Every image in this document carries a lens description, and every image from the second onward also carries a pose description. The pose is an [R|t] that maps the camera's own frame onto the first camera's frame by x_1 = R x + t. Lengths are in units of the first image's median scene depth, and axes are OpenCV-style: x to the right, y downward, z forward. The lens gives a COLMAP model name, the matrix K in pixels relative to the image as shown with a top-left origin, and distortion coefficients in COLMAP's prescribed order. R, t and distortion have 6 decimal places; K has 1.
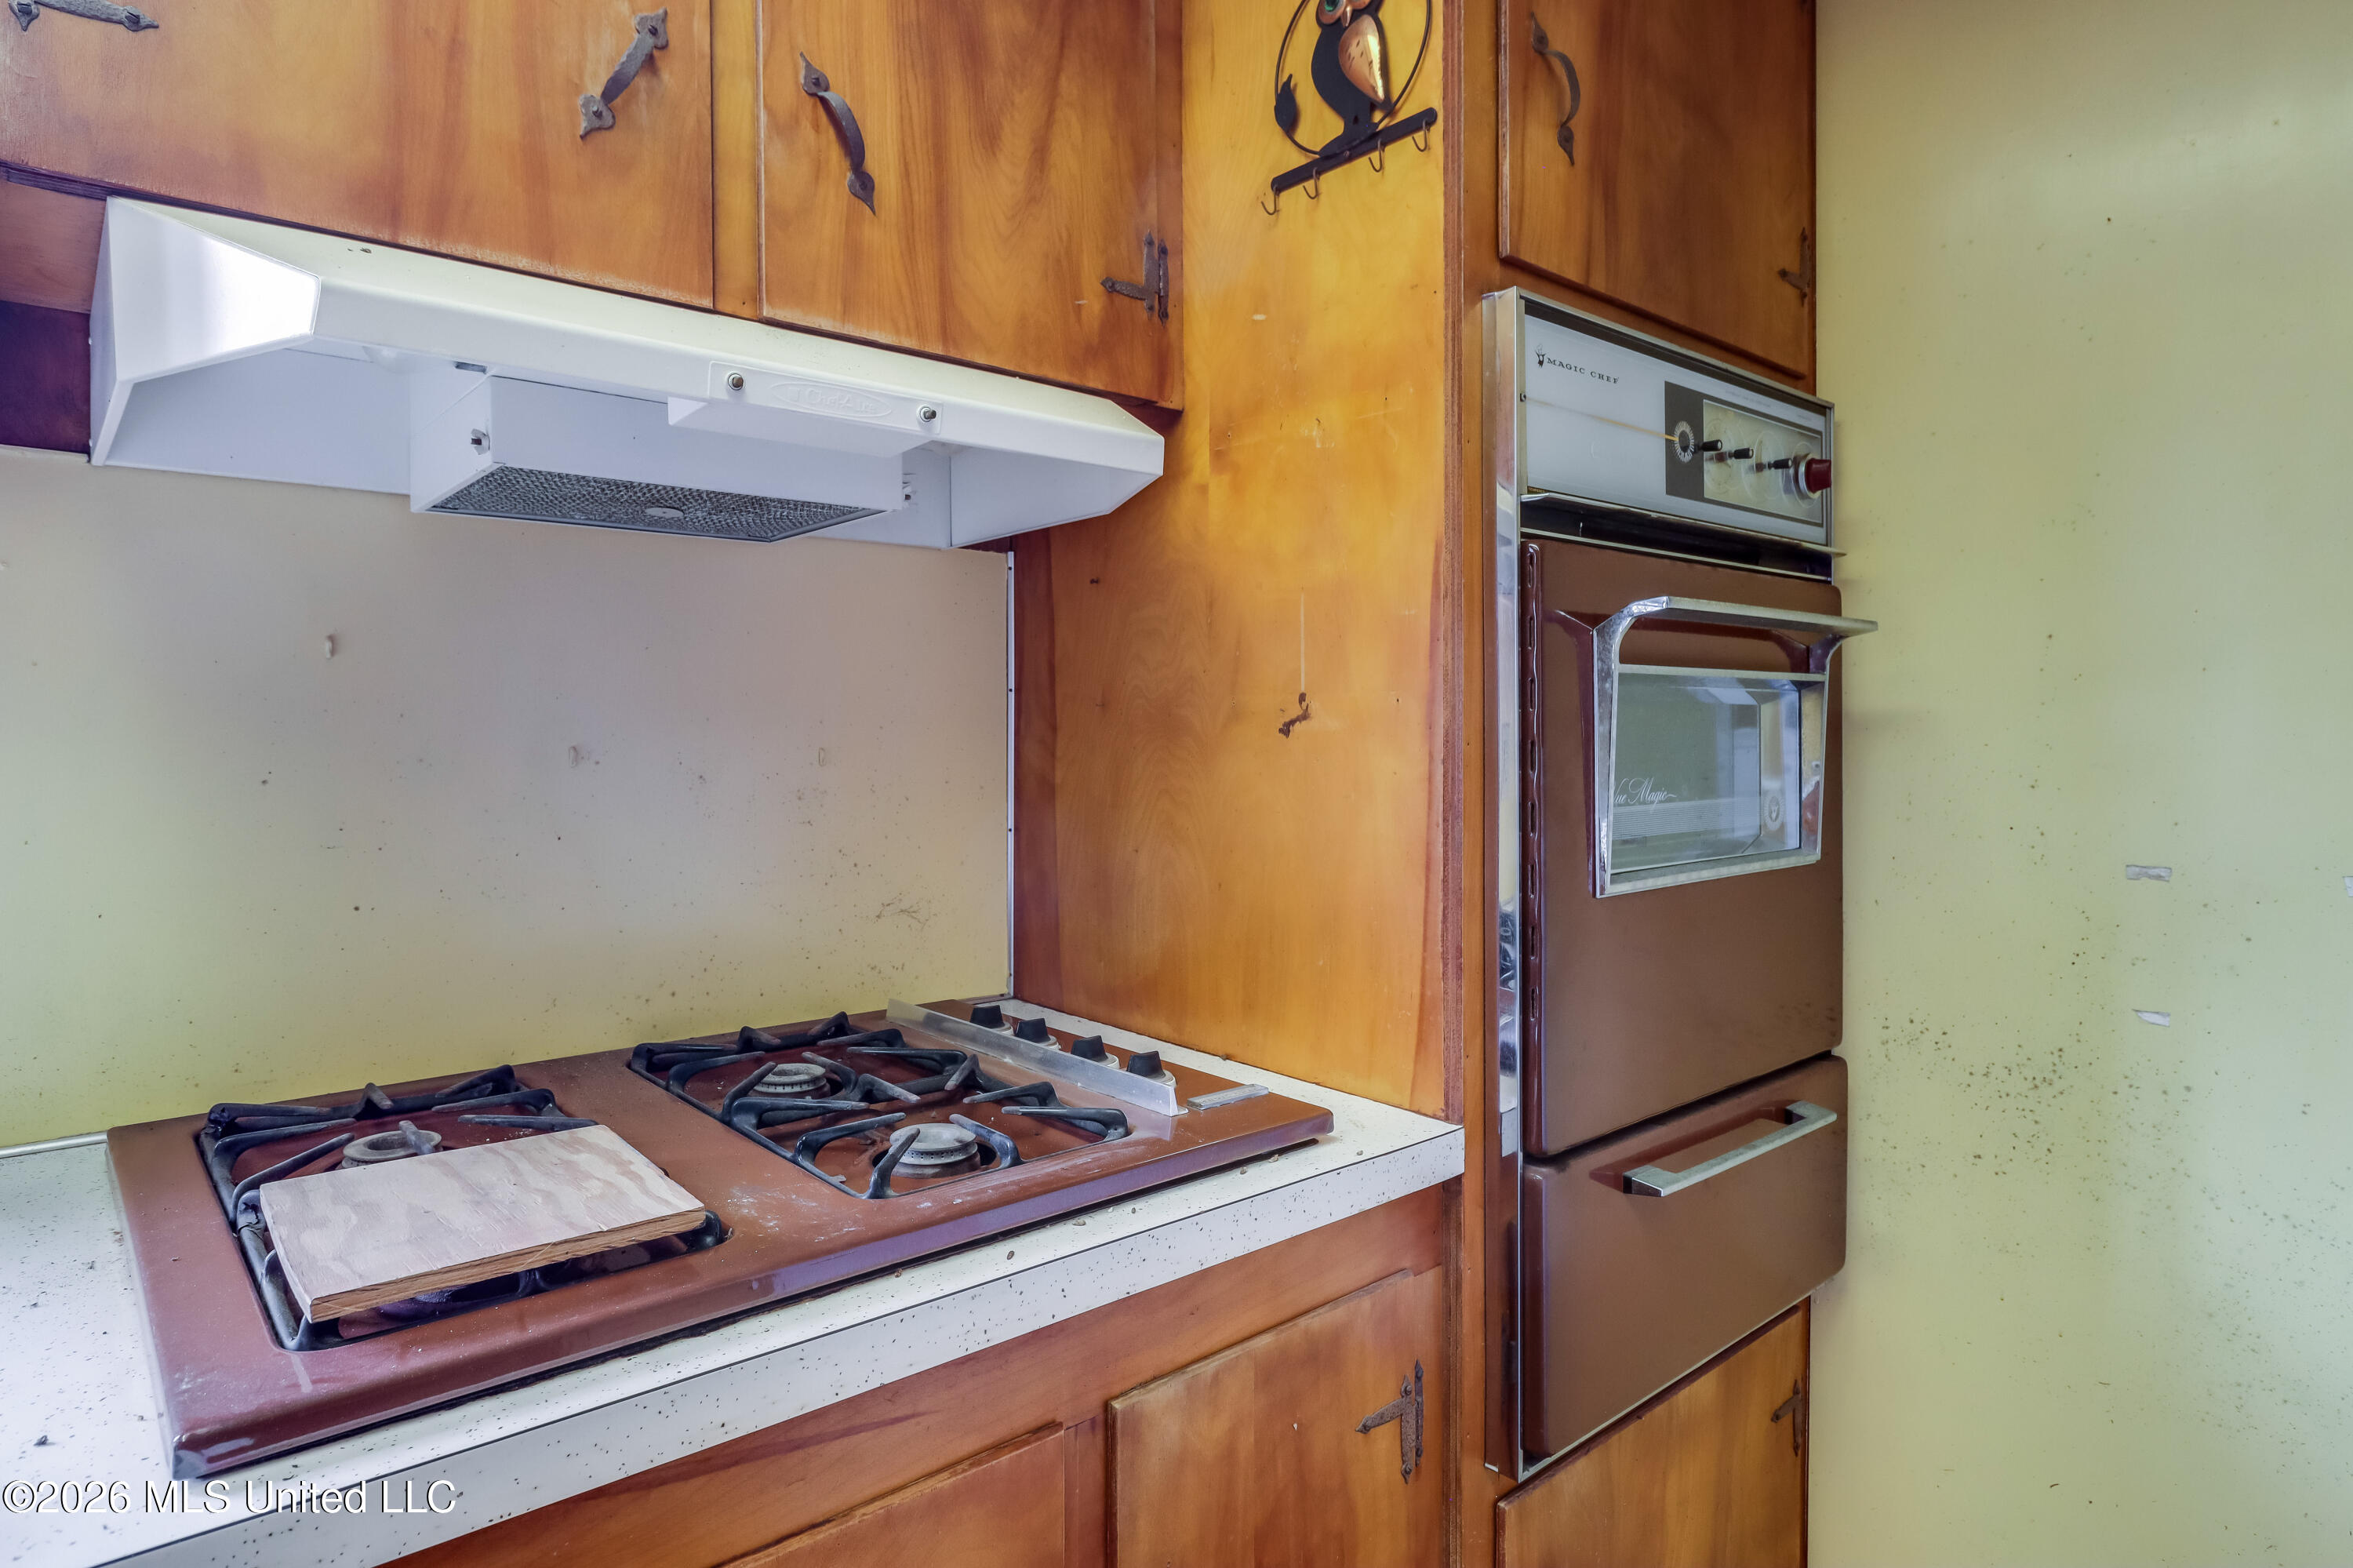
lens RADIAL K [[1325.0, 0, 1177.2], [0, 1325.0, 775.7], [0, 0, 1]] dist [-0.025929, -0.000879]
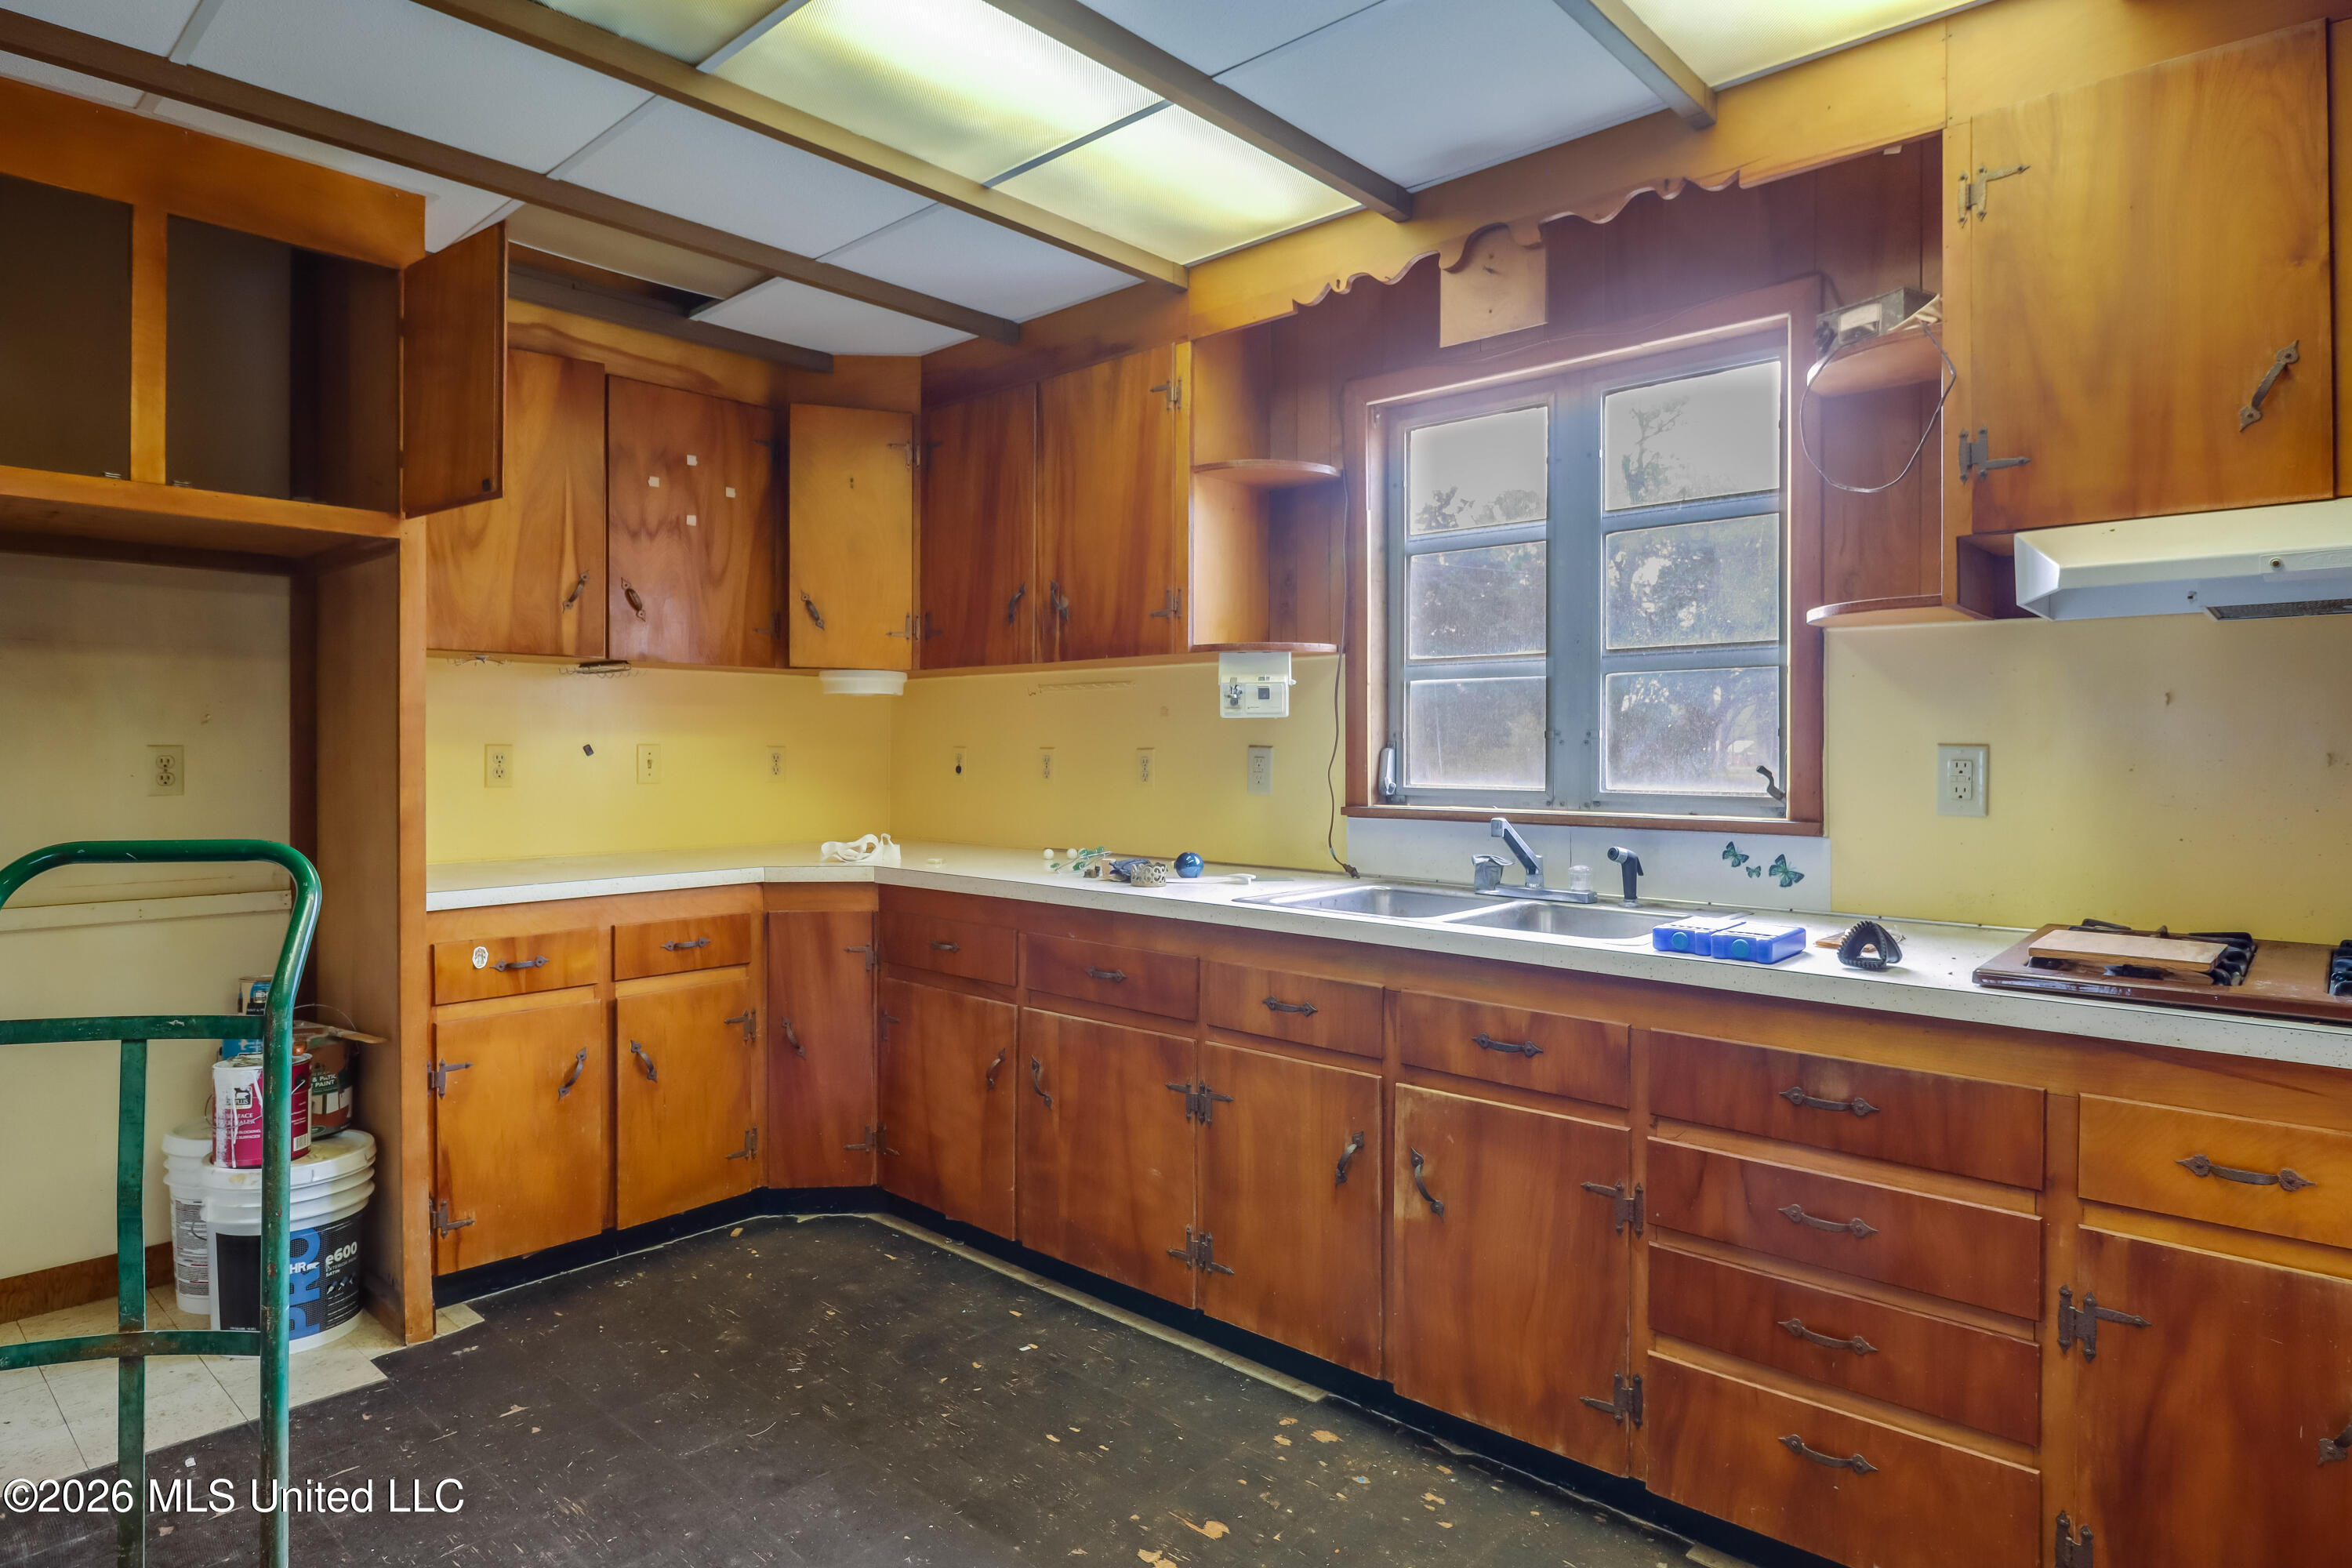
lens RADIAL K [[1312.9, 0, 1175.9], [0, 1312.9, 770.1], [0, 0, 1]] dist [-0.002267, -0.000863]
pose [[0.122036, 0.010617, -0.992469, 1.286432], [-0.017826, 0.999805, 0.008503, 0.020273], [0.992366, 0.016654, 0.122202, -0.787373]]
